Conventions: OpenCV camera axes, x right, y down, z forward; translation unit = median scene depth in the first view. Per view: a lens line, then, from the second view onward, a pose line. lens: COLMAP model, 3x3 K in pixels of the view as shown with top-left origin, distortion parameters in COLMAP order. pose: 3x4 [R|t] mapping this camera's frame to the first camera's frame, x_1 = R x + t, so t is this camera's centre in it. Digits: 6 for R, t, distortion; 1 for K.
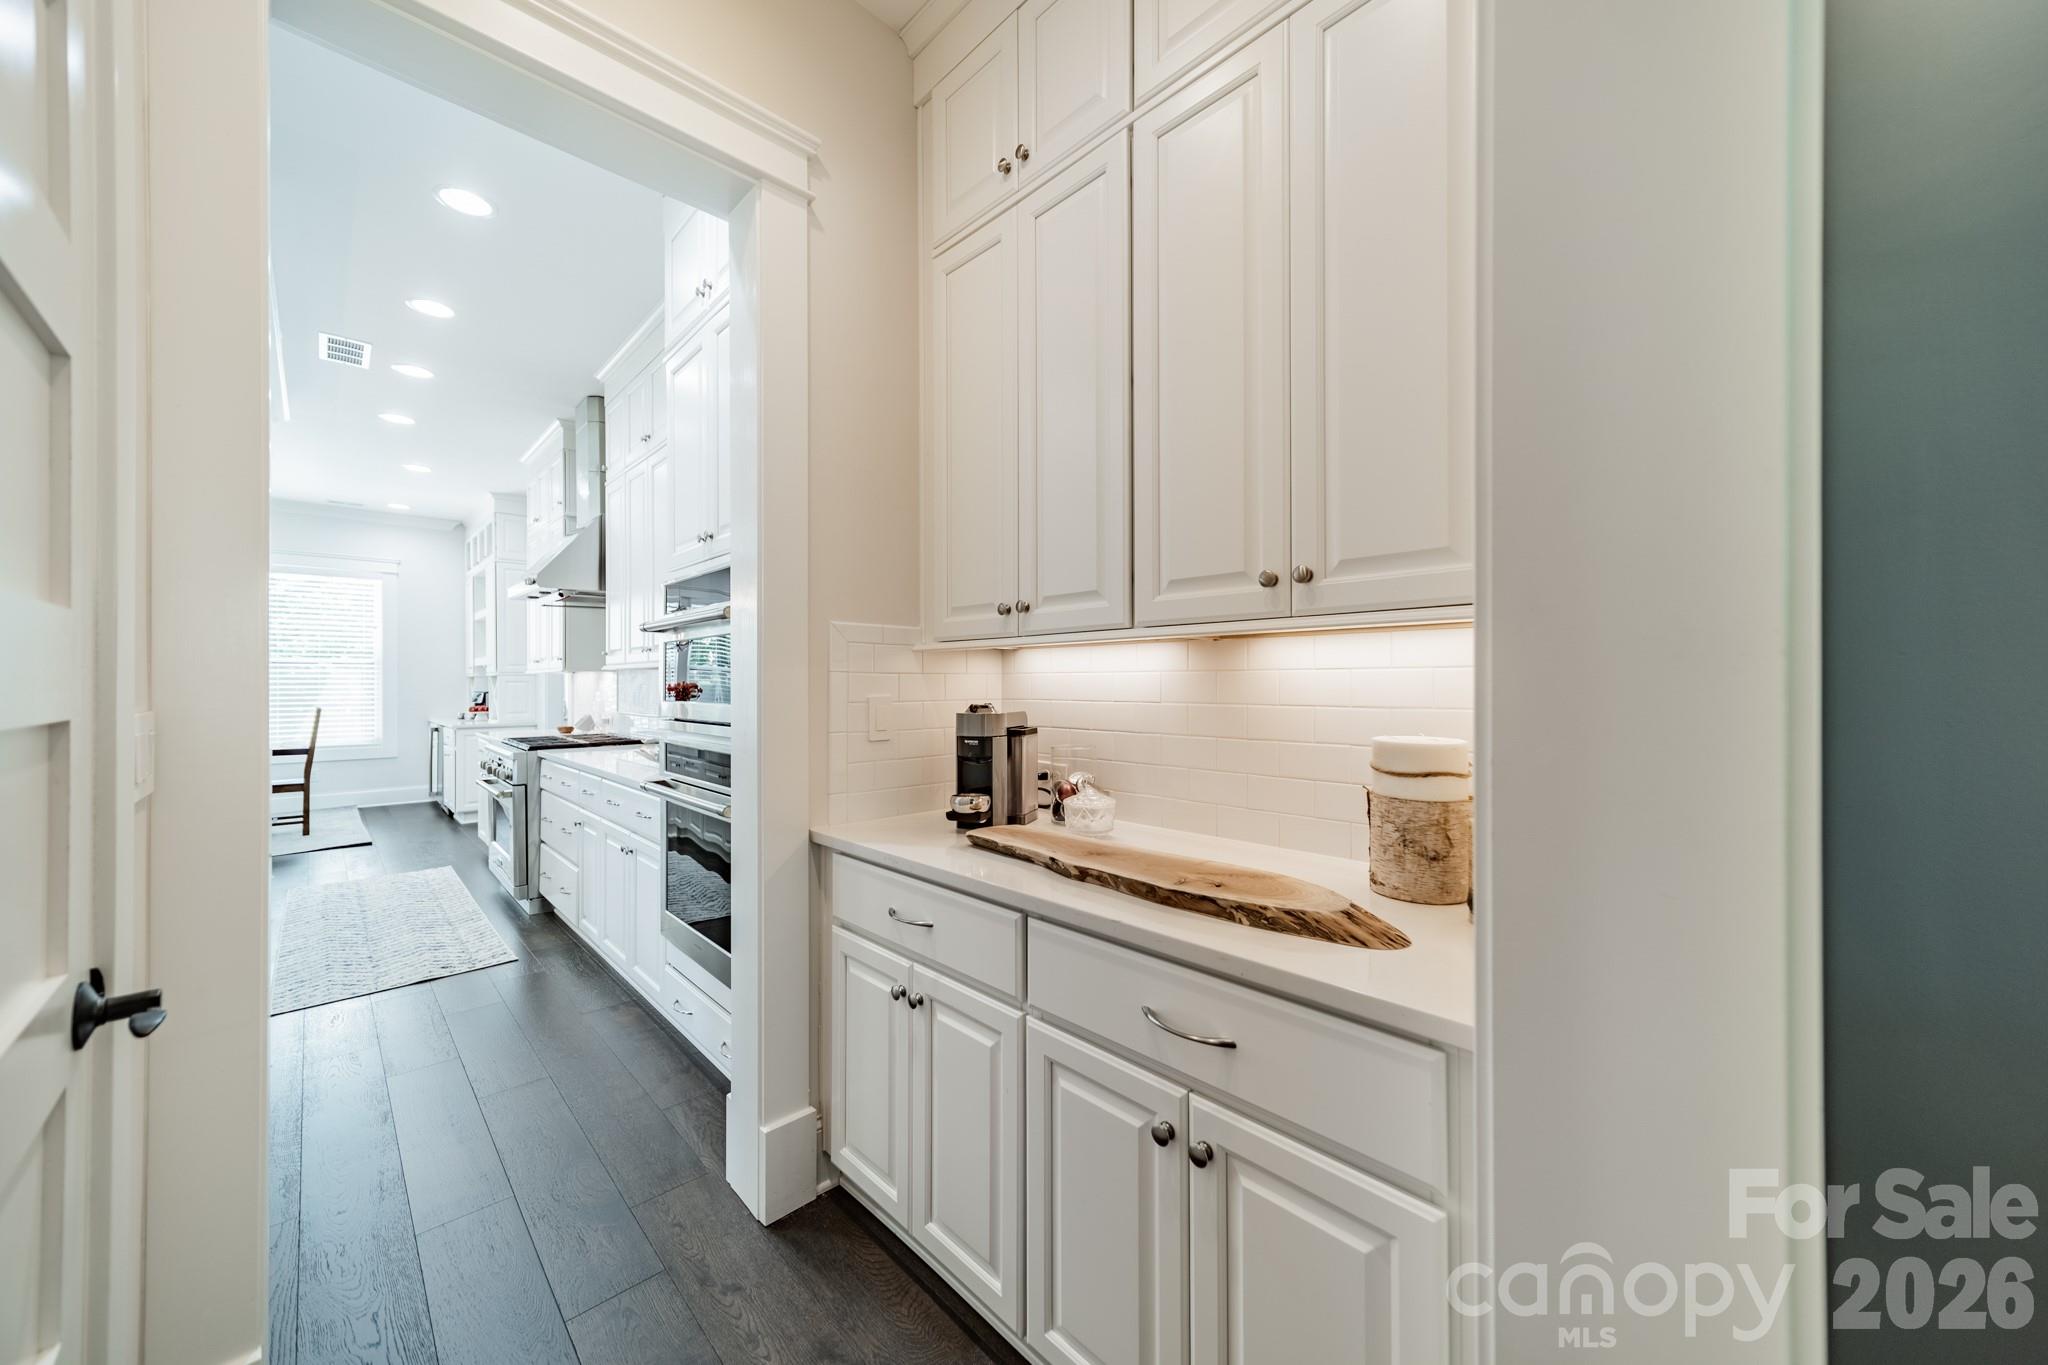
lens RADIAL K [[738.0, 0, 1028.2], [0, 738.0, 681.5], [0, 0, 1]] dist [0.006060, -0.000543]
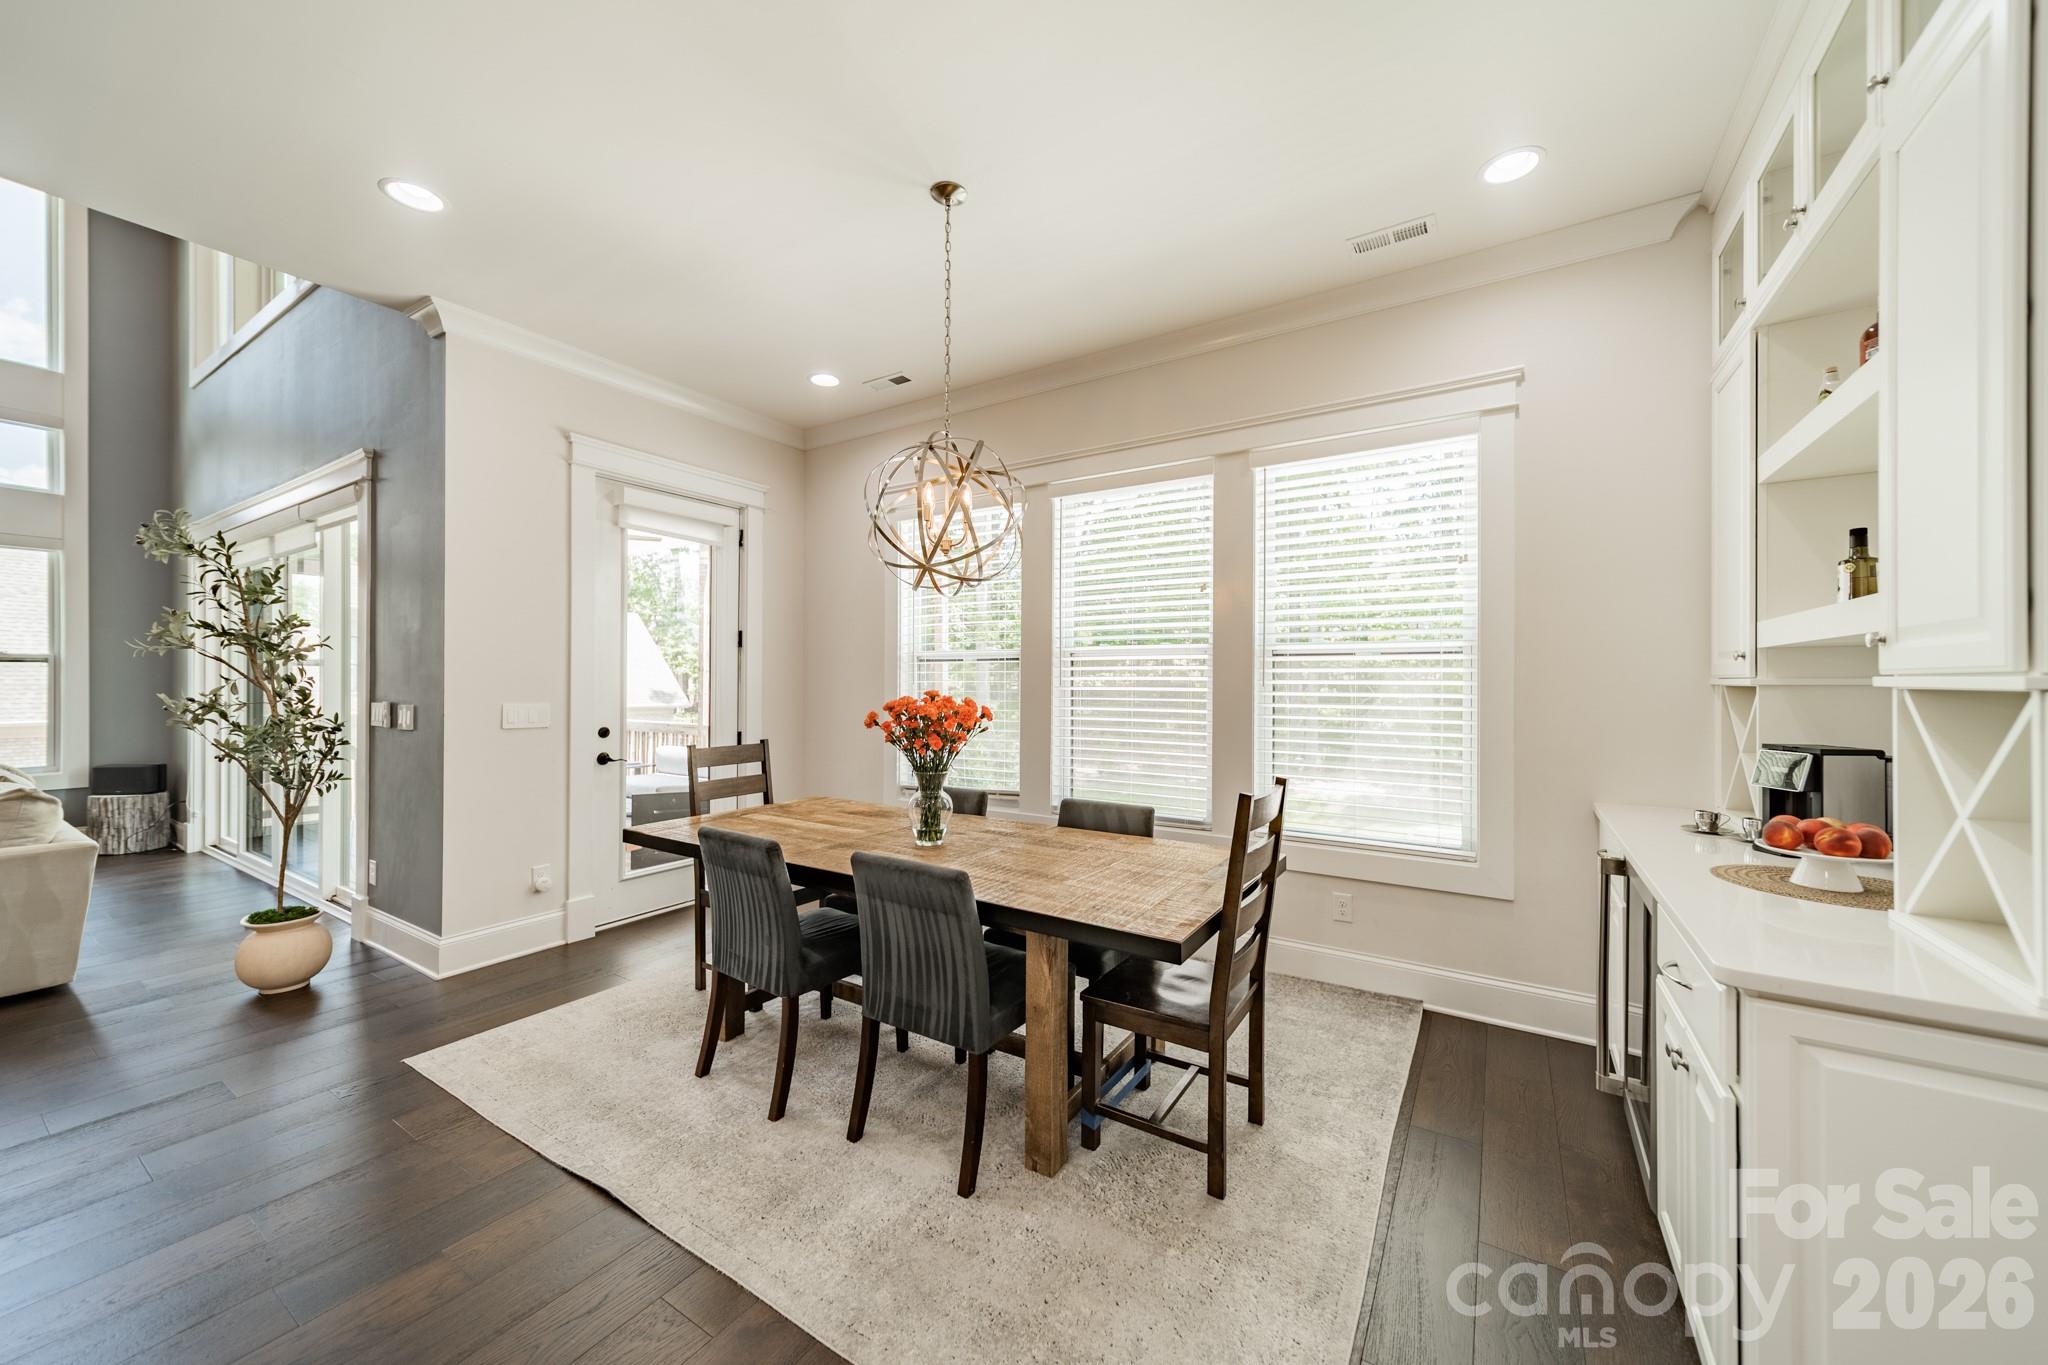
lens RADIAL K [[738.0, 0, 1039.6], [0, 738.0, 677.2], [0, 0, 1]] dist [0.006060, -0.000543]
pose [[0.243734, 0.003796, -0.969835, -0.554149], [-0.003253, 0.999990, 0.003096, -0.009674], [0.969837, 0.002400, 0.243744, 0.684327]]
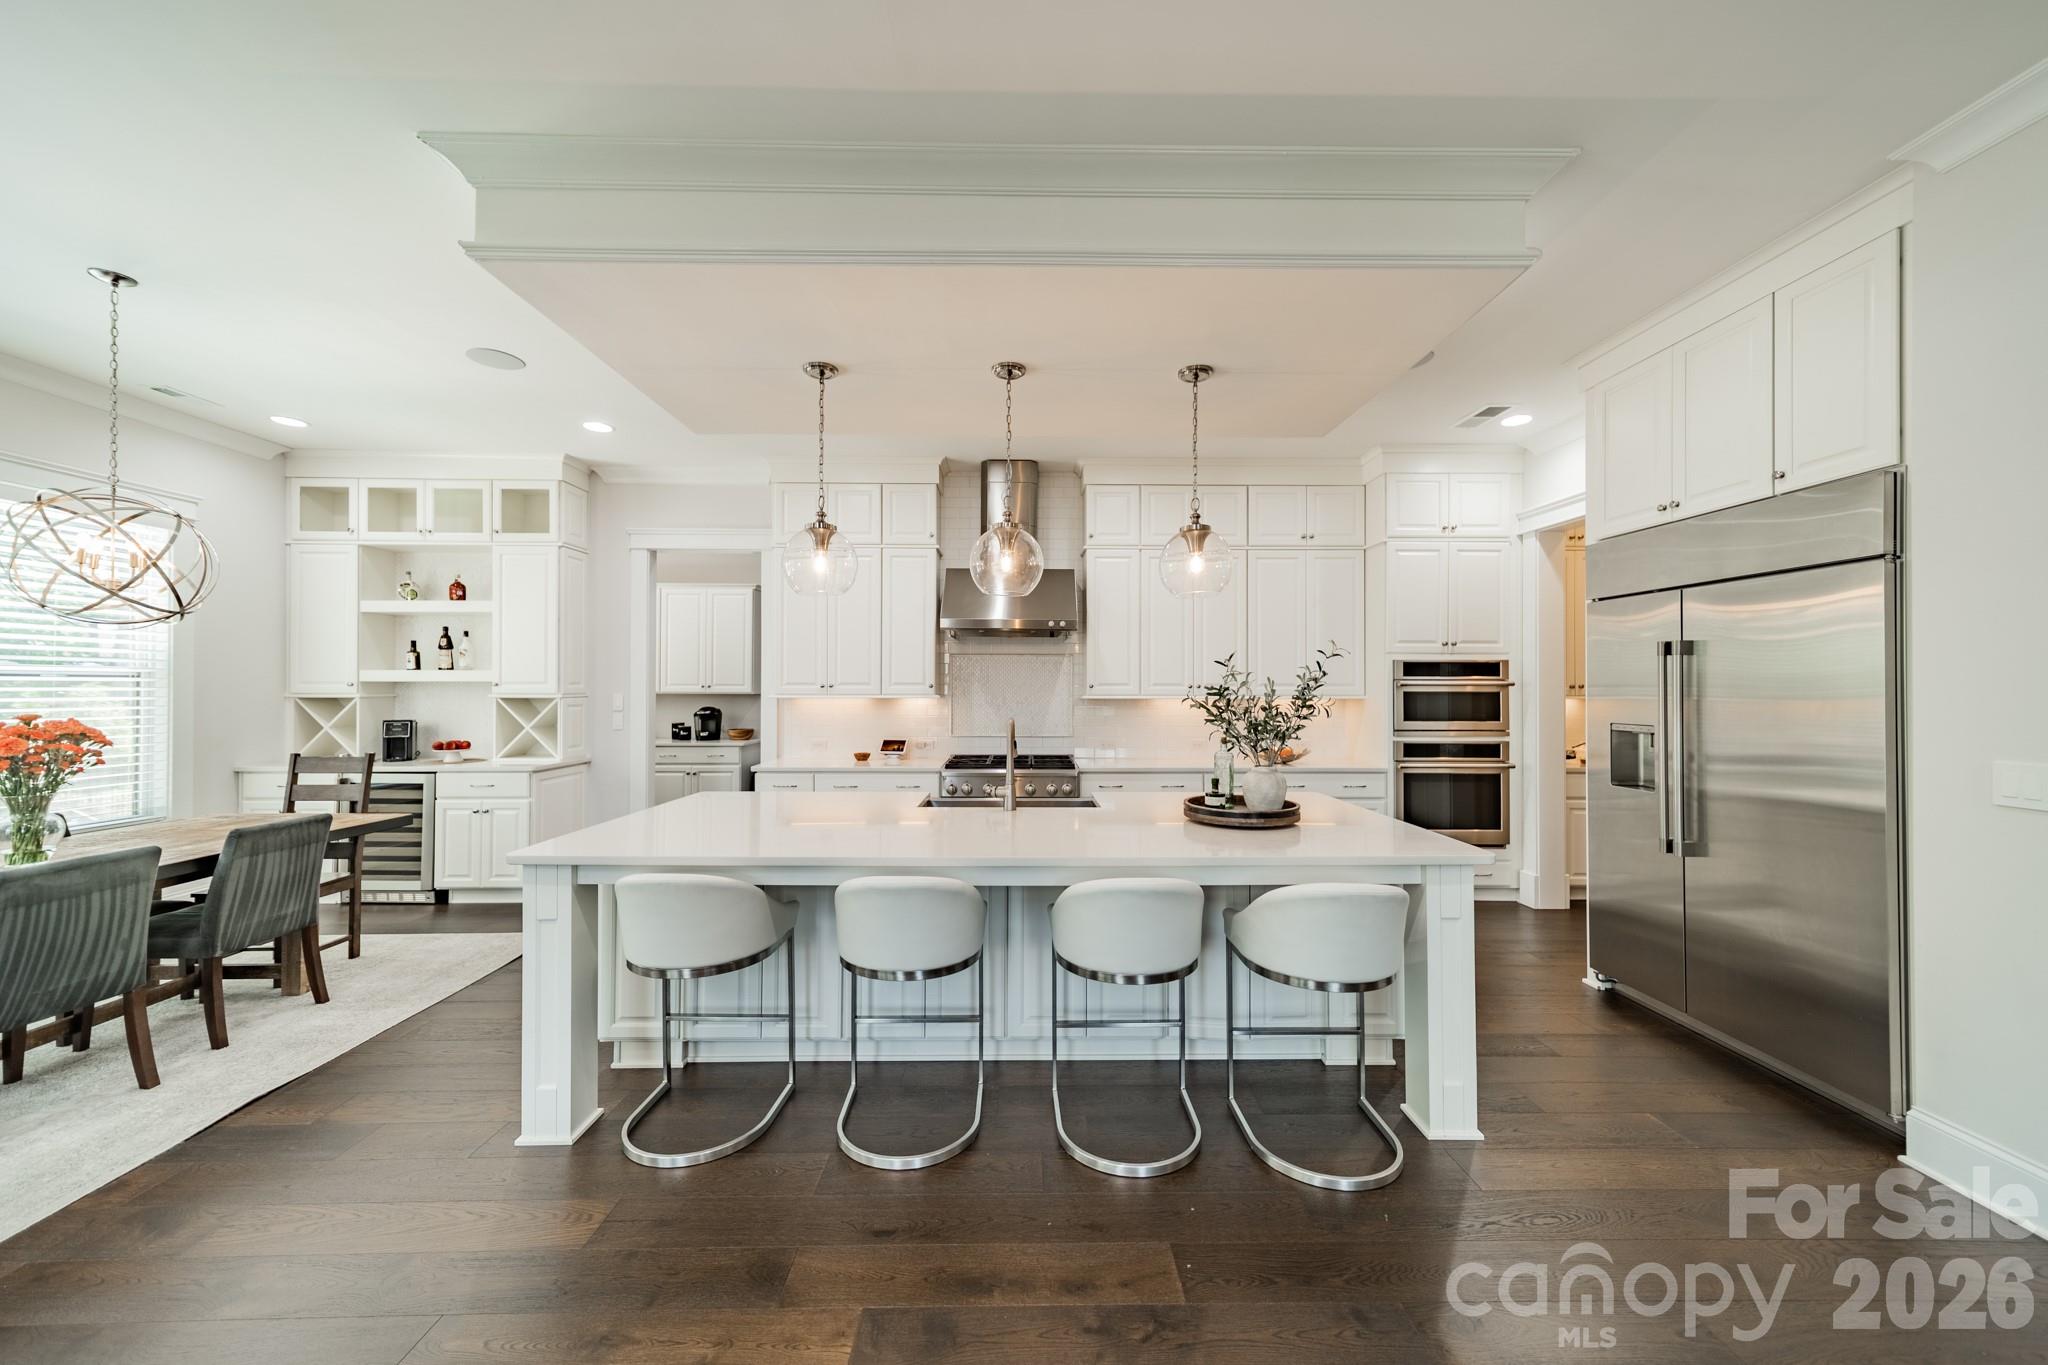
lens RADIAL K [[738.0, 0, 1019.4], [0, 738.0, 683.0], [0, 0, 1]] dist [0.006060, -0.000543]
pose [[0.688218, 0.014711, 0.725354, -0.851334], [-0.007315, 0.999884, -0.013339, -0.015771], [-0.725467, 0.003874, 0.688246, 0.112337]]
